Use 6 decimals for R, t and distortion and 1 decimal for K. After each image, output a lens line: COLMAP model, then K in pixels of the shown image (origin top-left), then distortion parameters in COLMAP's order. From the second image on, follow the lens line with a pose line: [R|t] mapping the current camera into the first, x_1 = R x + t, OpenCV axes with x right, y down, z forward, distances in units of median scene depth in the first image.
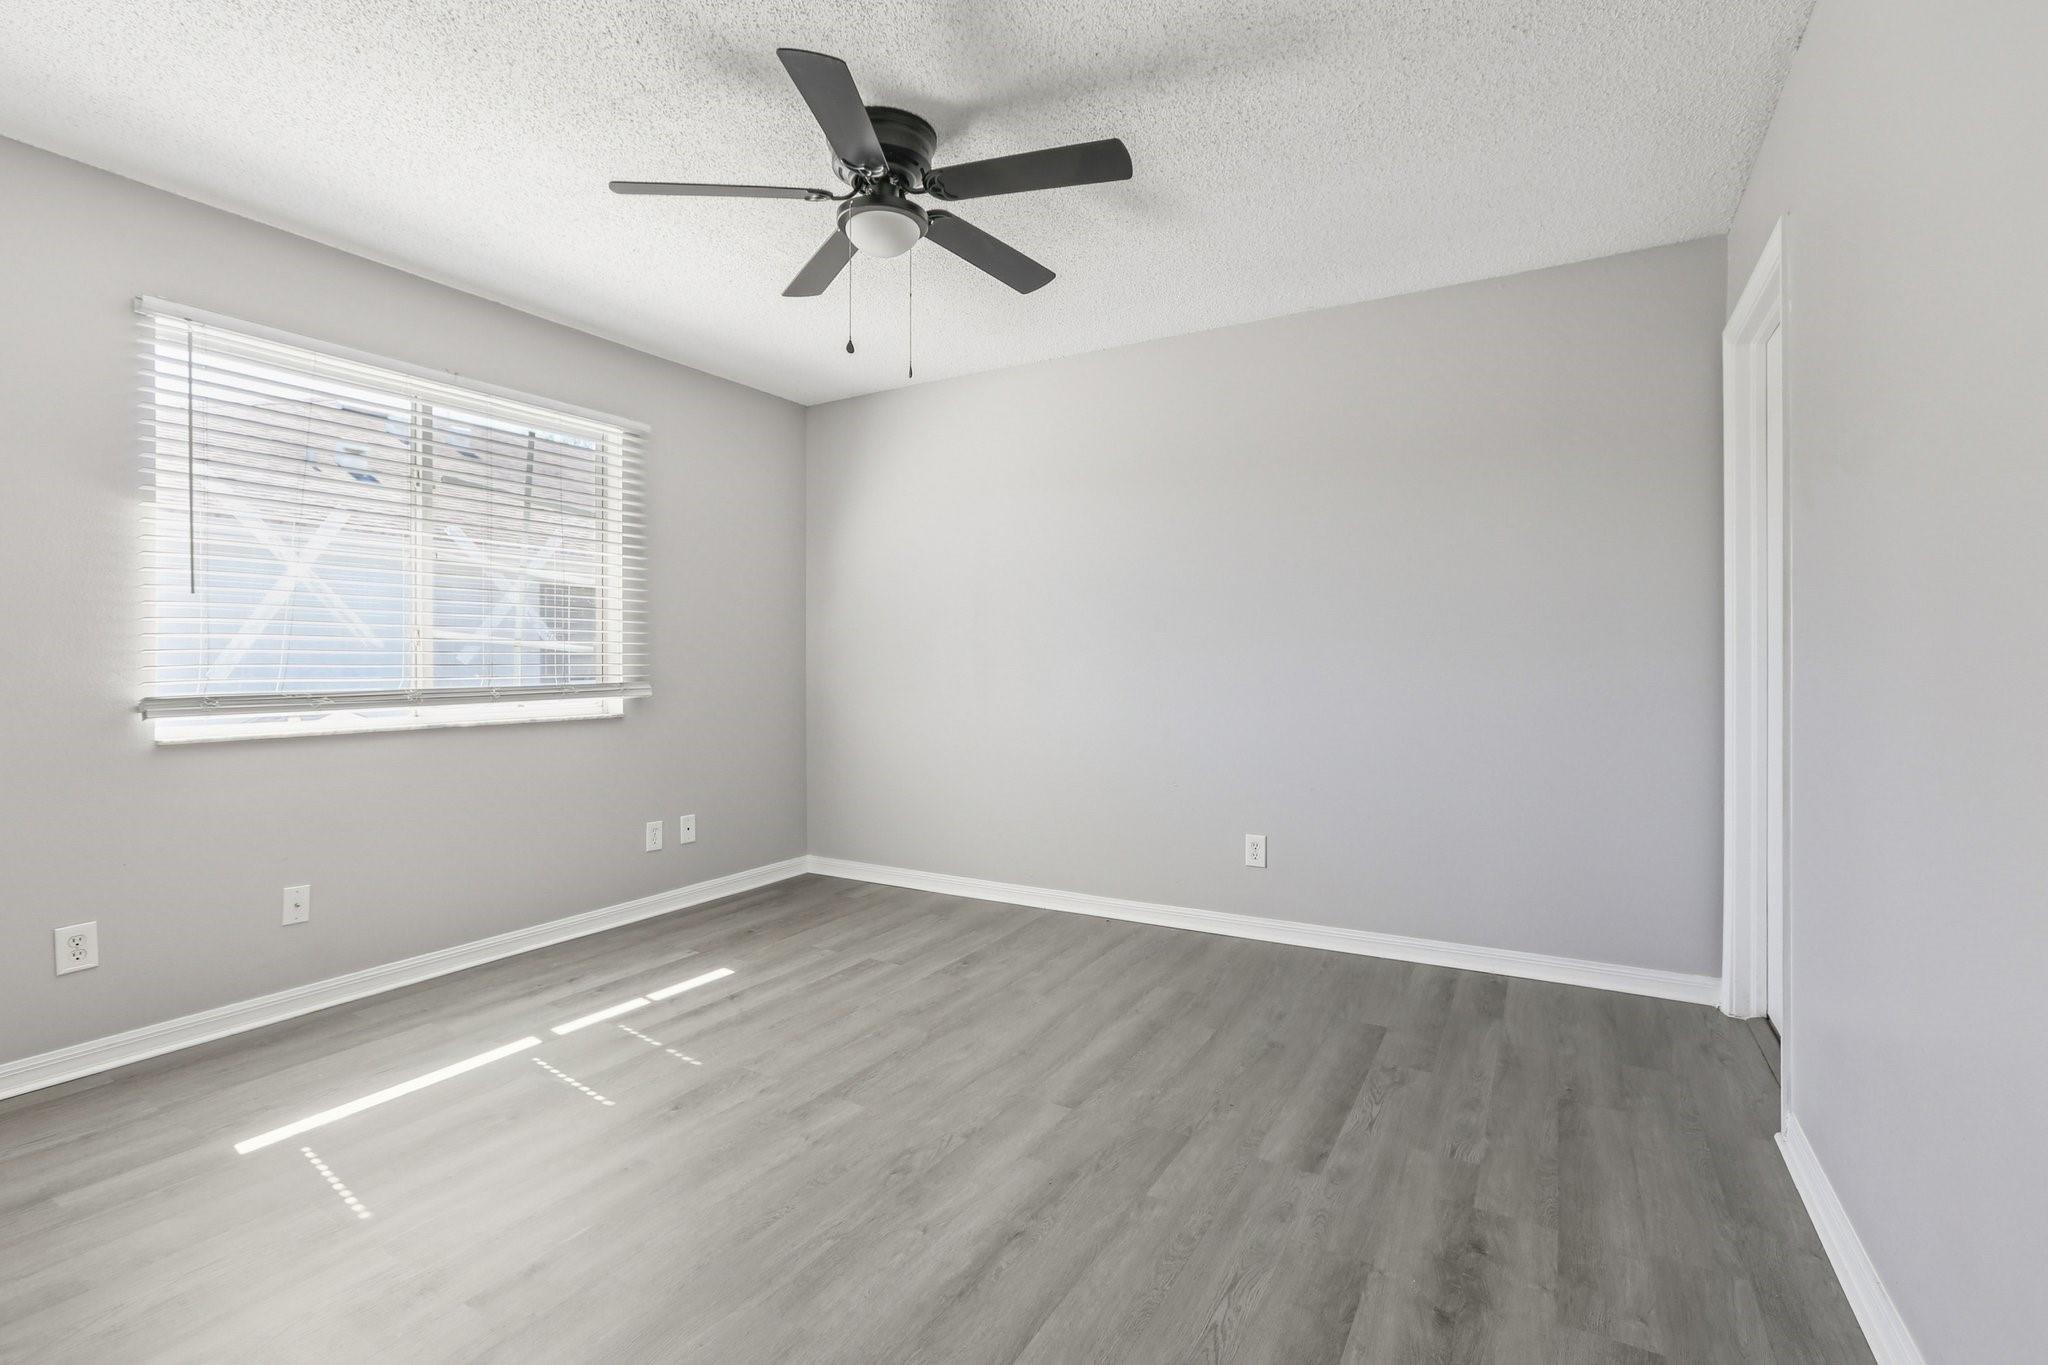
lens RADIAL K [[921.9, 0, 1022.9], [0, 921.9, 692.0], [0, 0, 1]] dist [-0.064702, 0.030635]
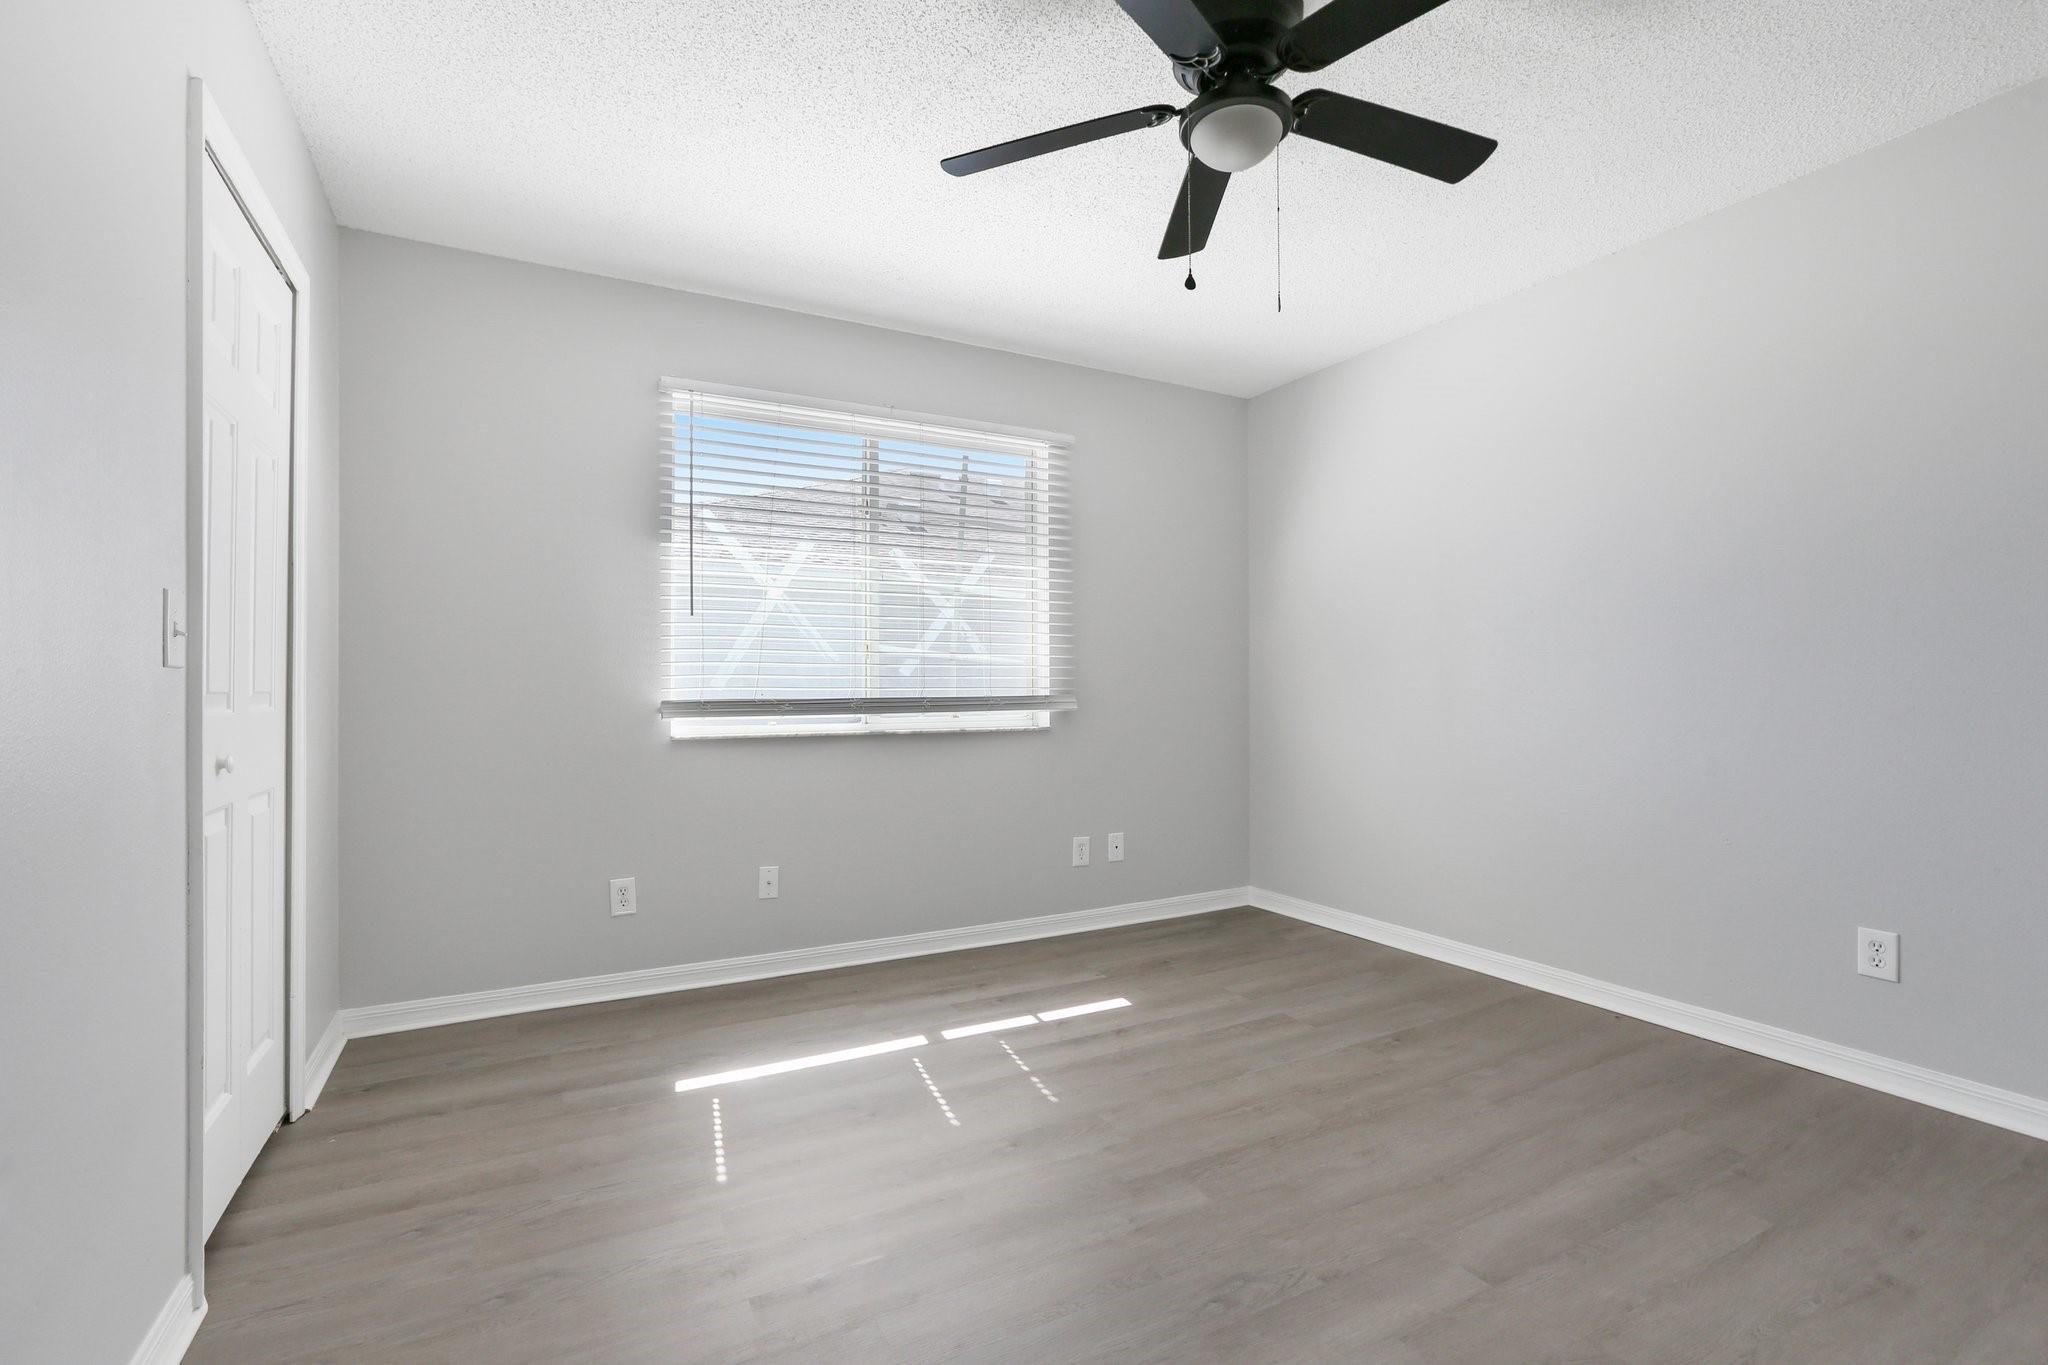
lens RADIAL K [[923.7, 0, 1009.6], [0, 923.7, 702.4], [0, 0, 1]] dist [-0.041029, 0.020883]
pose [[0.849817, 0.007663, -0.527022, 0.091238], [-0.015619, 0.999821, -0.010647, 0.013825], [0.526847, 0.017279, 0.849785, 0.166496]]
